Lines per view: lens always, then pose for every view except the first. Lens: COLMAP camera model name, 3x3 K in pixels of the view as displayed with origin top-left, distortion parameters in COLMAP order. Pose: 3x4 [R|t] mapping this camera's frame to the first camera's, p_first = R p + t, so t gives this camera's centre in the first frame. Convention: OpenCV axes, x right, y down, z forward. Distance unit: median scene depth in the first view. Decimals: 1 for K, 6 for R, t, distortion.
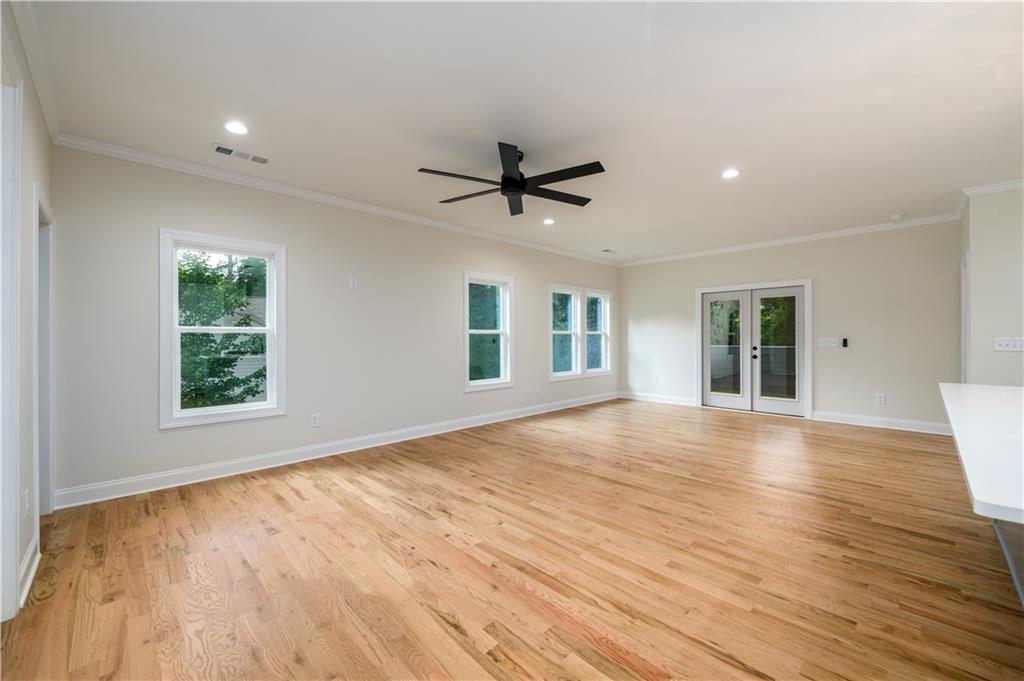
lens RADIAL K [[408.3, 0, 512.0], [0, 408.3, 340.5], [0, 0, 1]] dist [0.000331, -0.000100]
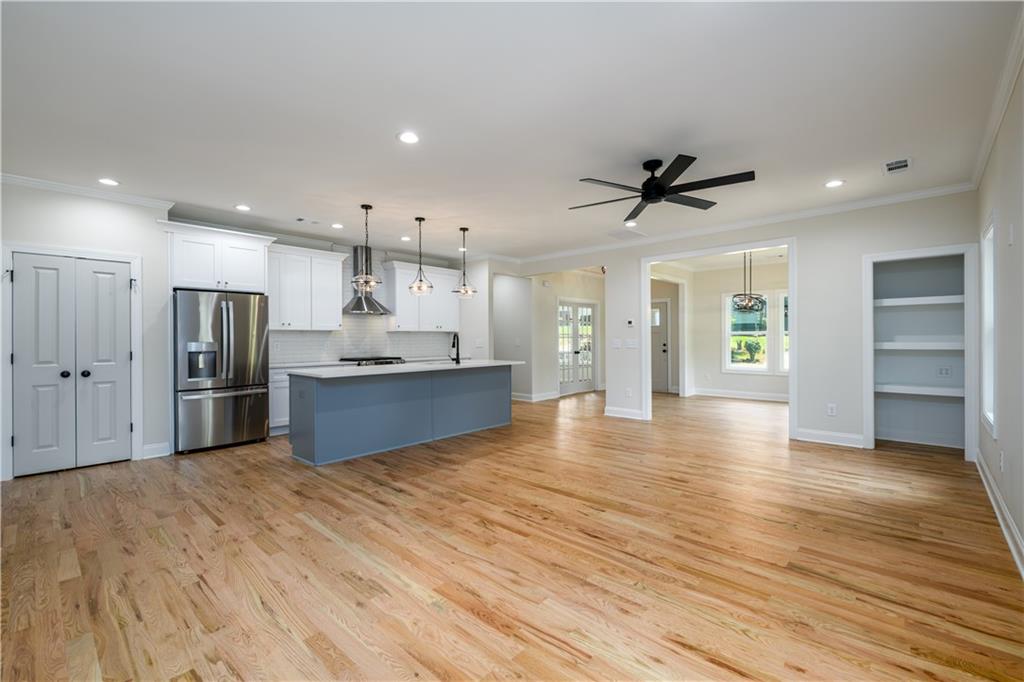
lens RADIAL K [[438.8, 0, 512.0], [0, 438.8, 341.0], [0, 0, 1]] dist [0.001812, -0.000455]
pose [[-0.998834, 0.010287, -0.047165, 0.453016], [0.009725, 0.999879, 0.012133, -0.016613], [0.047284, 0.011660, -0.998813, 2.262243]]
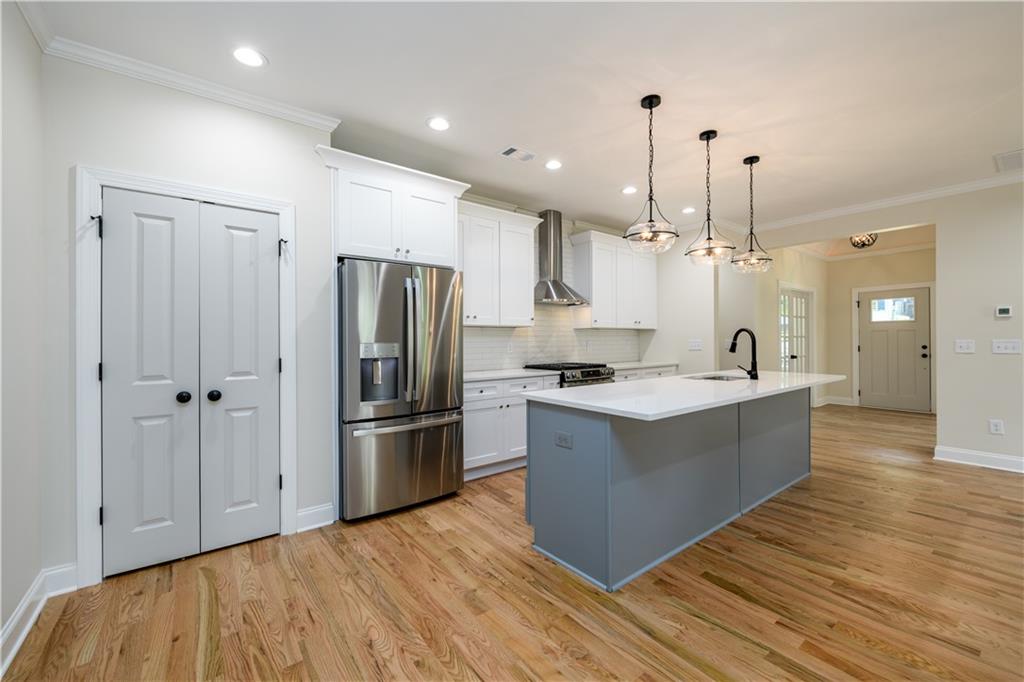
lens RADIAL K [[411.5, 0, 512.0], [0, 411.5, 341.0], [0, 0, 1]] dist [-0.000205, -0.000205]
pose [[-0.992440, 0.007969, 0.122470, 1.082539], [0.009487, 0.999885, 0.011818, -0.016540], [-0.122362, 0.012890, -0.992402, 1.511619]]
